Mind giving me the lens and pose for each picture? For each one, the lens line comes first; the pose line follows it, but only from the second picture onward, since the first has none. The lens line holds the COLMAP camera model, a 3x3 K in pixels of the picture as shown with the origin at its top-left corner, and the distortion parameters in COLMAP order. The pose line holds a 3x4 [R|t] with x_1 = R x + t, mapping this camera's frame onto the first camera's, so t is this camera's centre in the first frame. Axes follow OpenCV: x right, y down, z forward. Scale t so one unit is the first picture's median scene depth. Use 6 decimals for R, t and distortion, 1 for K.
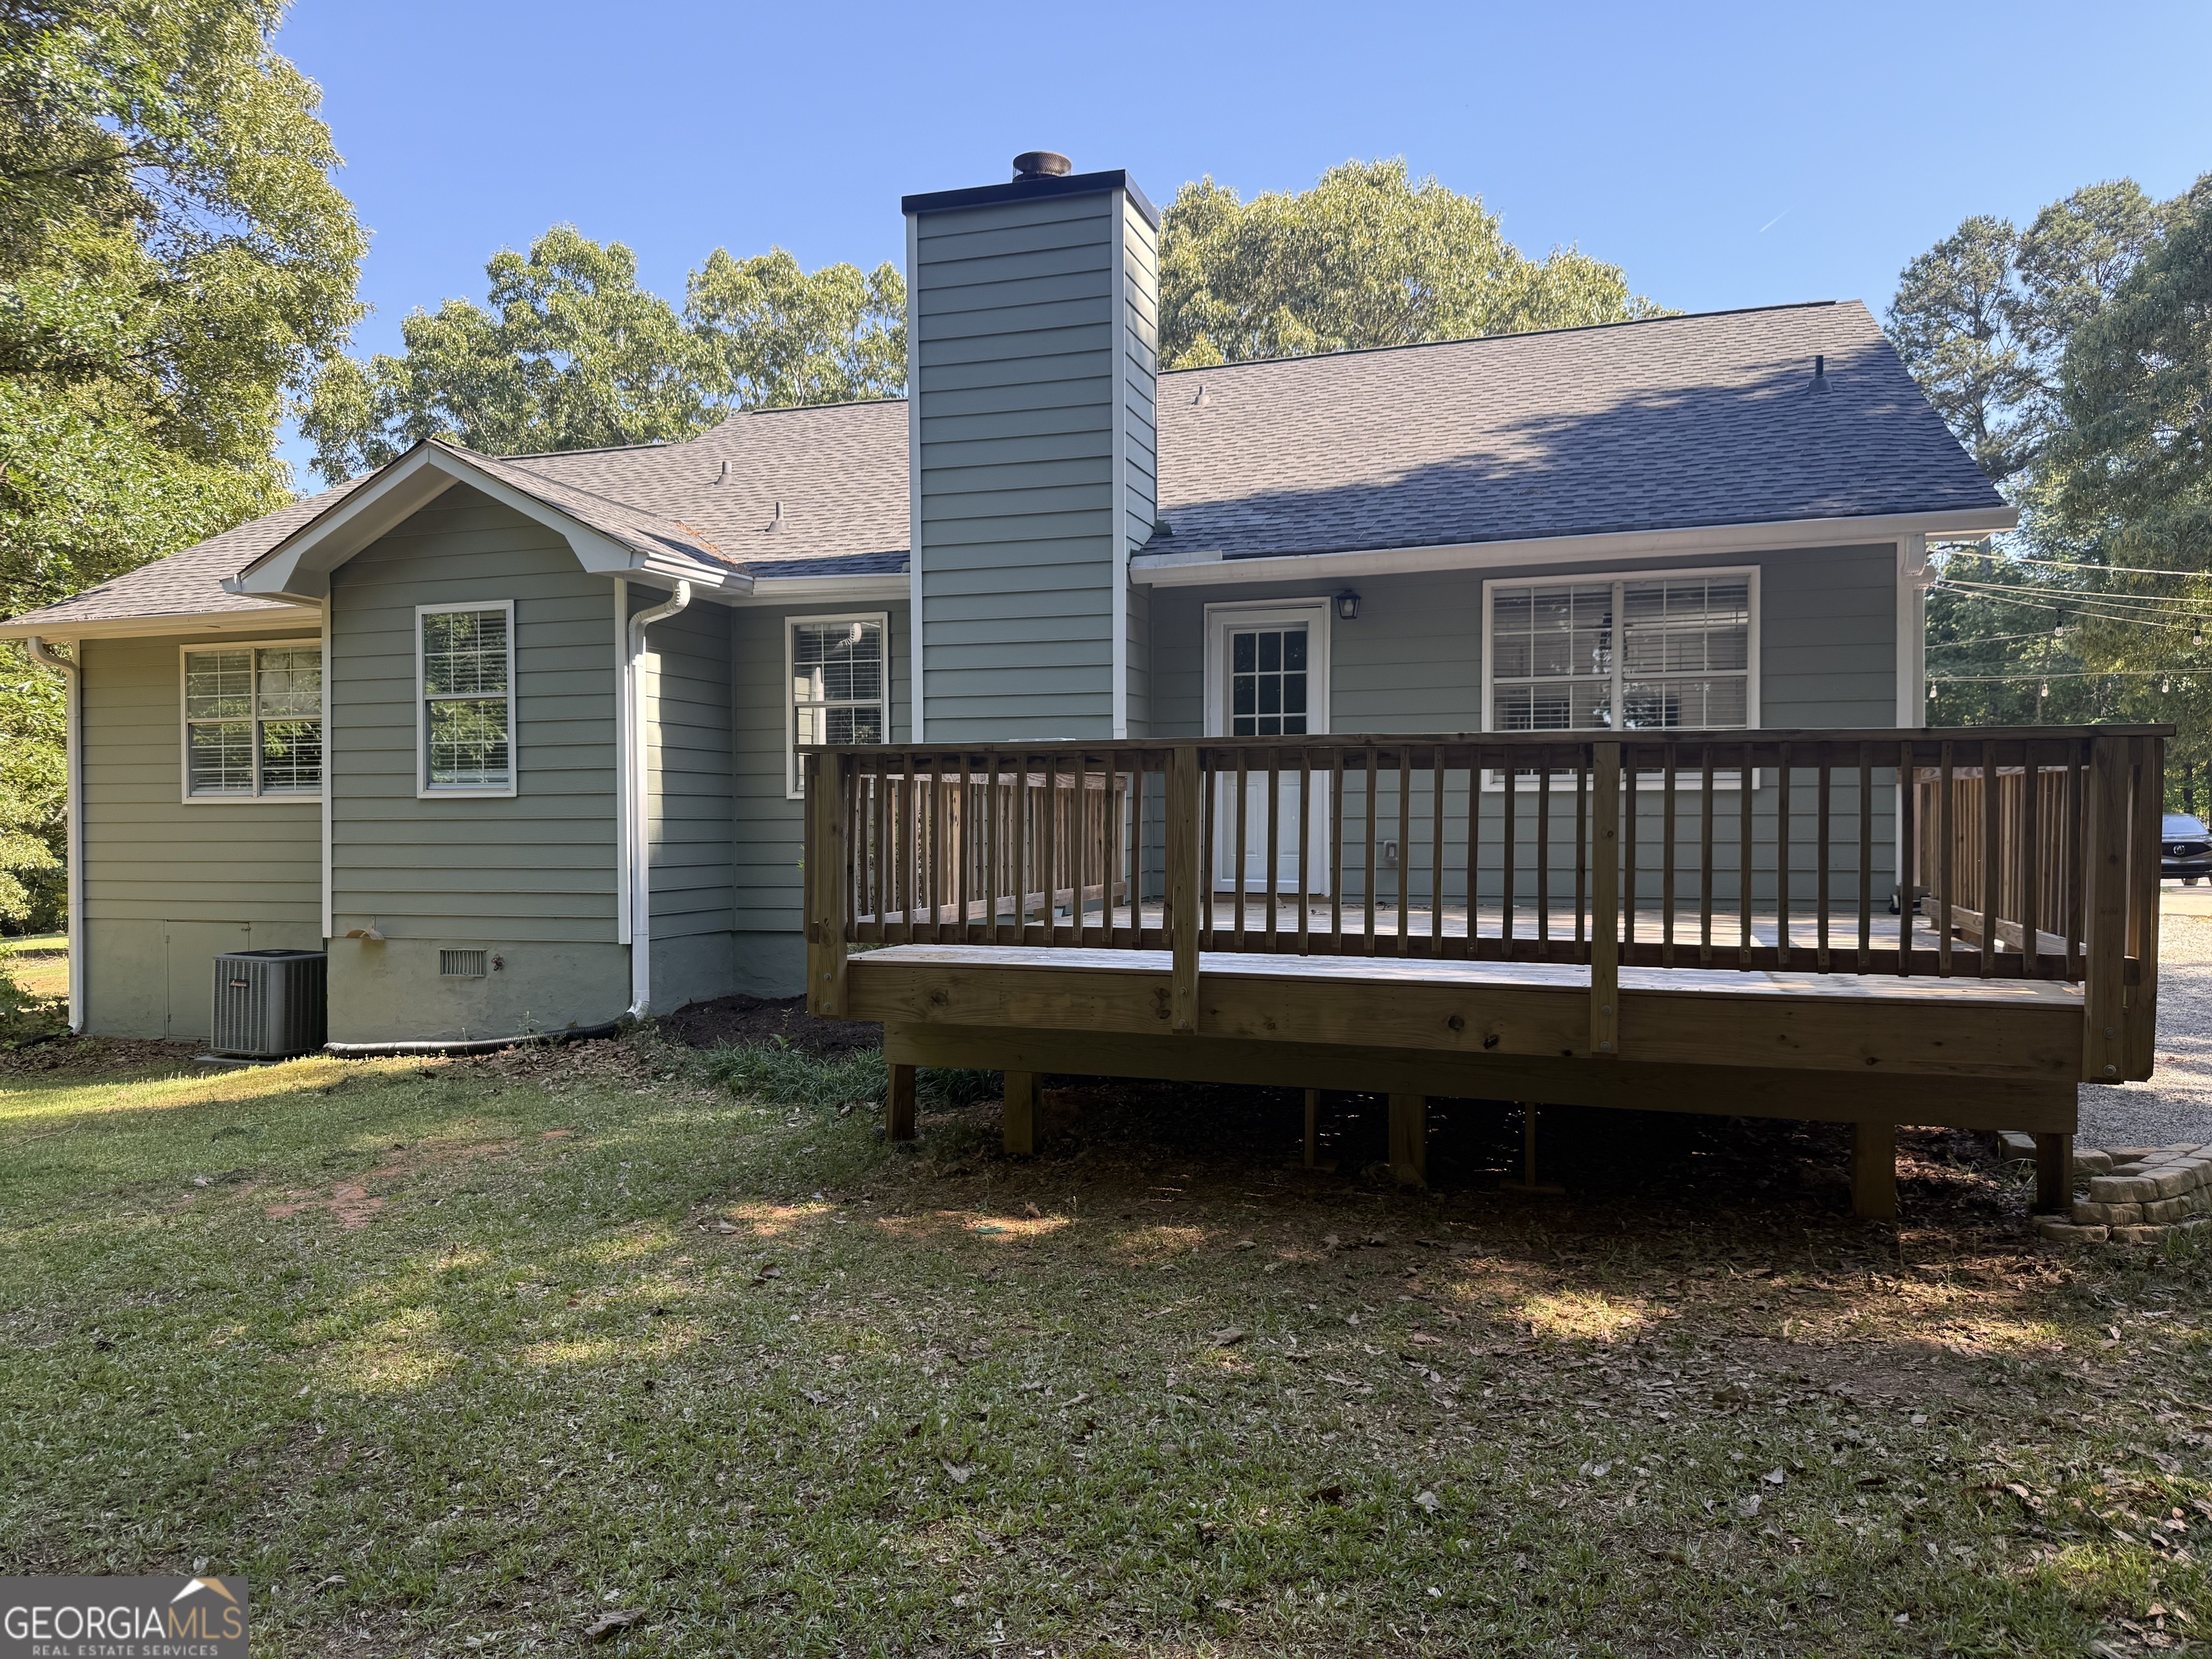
lens RADIAL K [[1556.6, 0, 1120.6], [0, 1556.6, 823.1], [0, 0, 1]] dist [0.053768, -0.076295]
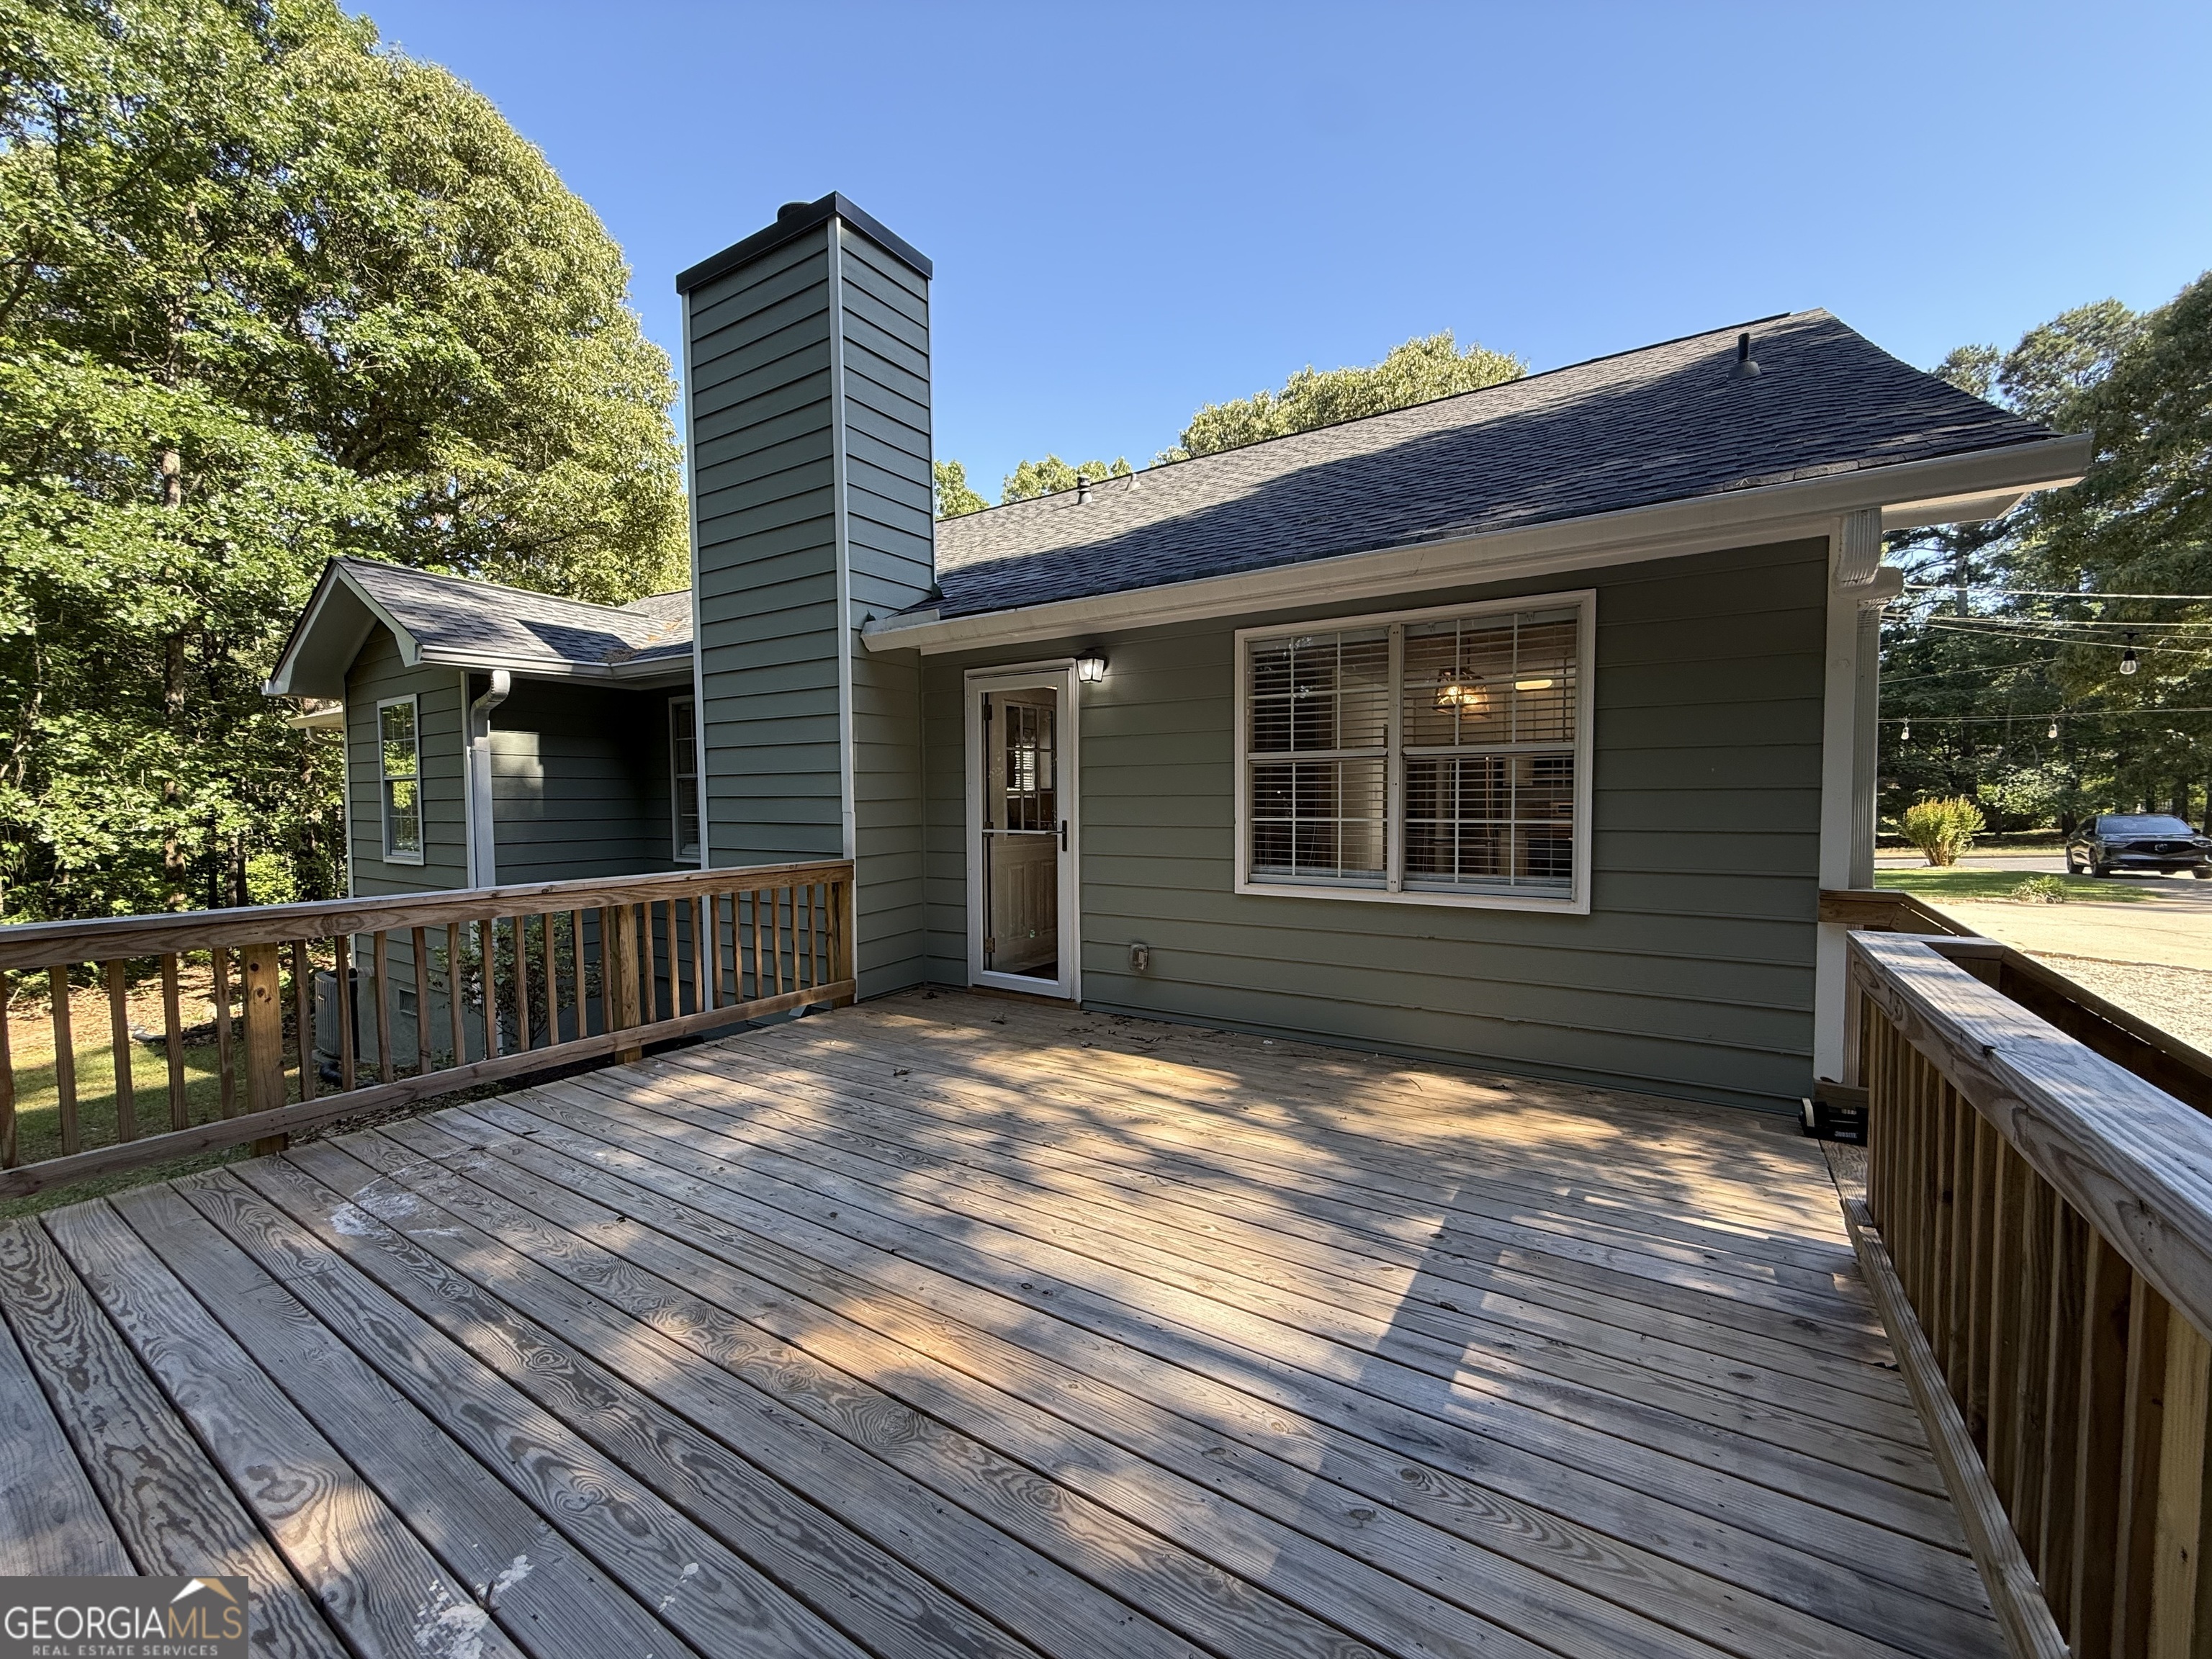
lens RADIAL K [[881.9, 0, 1106.0], [0, 881.9, 829.2], [0, 0, 1]] dist [-0.000153, -0.000981]
pose [[0.965581, 0.006869, -0.260010, 0.265739], [0.002387, 0.999375, 0.035266, -0.064279], [0.260090, -0.034673, 0.964962, 0.500957]]
